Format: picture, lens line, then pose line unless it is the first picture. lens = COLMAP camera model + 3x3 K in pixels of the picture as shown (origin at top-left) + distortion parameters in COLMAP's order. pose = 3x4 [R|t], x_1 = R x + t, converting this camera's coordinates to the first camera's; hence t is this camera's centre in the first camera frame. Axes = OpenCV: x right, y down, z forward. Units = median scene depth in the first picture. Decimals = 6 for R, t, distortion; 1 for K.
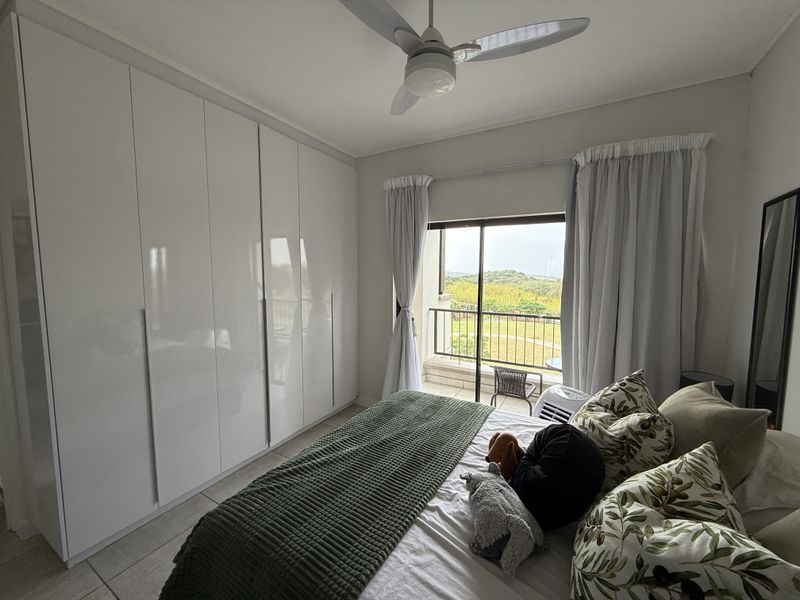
lens RADIAL K [[318.3, 0, 398.5], [0, 318.3, 298.5], [0, 0, 1]] dist [0.001180, 0.000553]
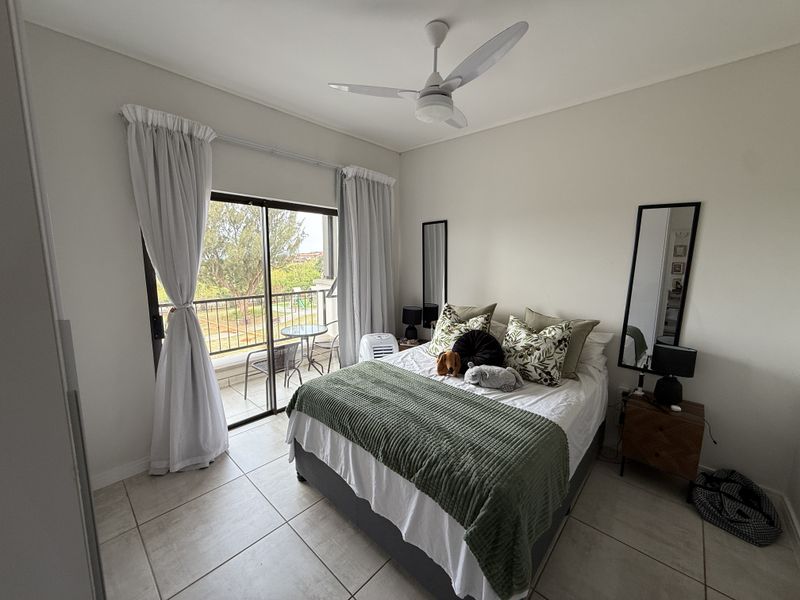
lens RADIAL K [[318.3, 0, 395.6], [0, 318.3, 300.7], [0, 0, 1]] dist [0.001180, 0.000553]
pose [[0.223686, -0.138647, 0.964749, -0.945418], [0.079221, 0.989142, 0.123785, -0.051692], [-0.971436, 0.048739, 0.232241, 0.625524]]
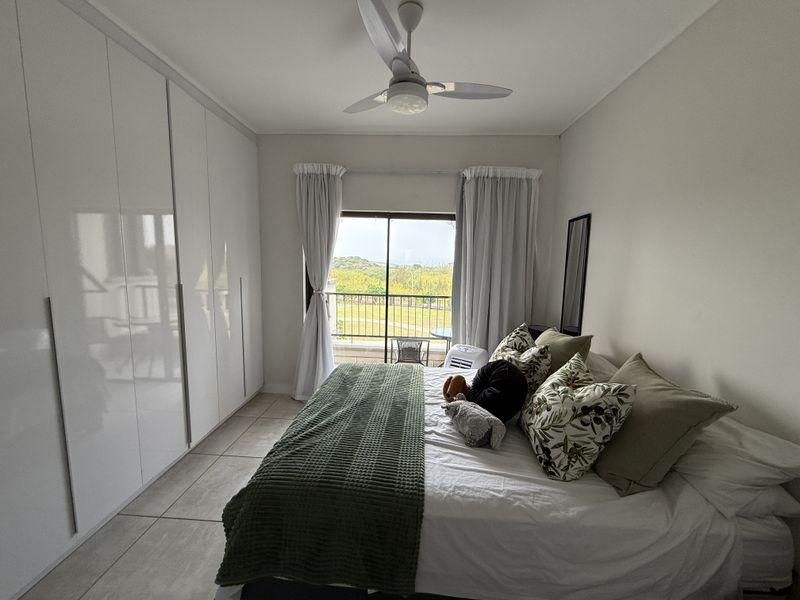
lens RADIAL K [[318.3, 0, 397.7], [0, 318.3, 298.4], [0, 0, 1]] dist [0.001180, 0.000553]
pose [[0.891599, -0.037655, 0.451257, -0.368997], [0.017774, 0.998679, 0.048216, 0.012215], [-0.452477, -0.034969, 0.891090, -0.079451]]
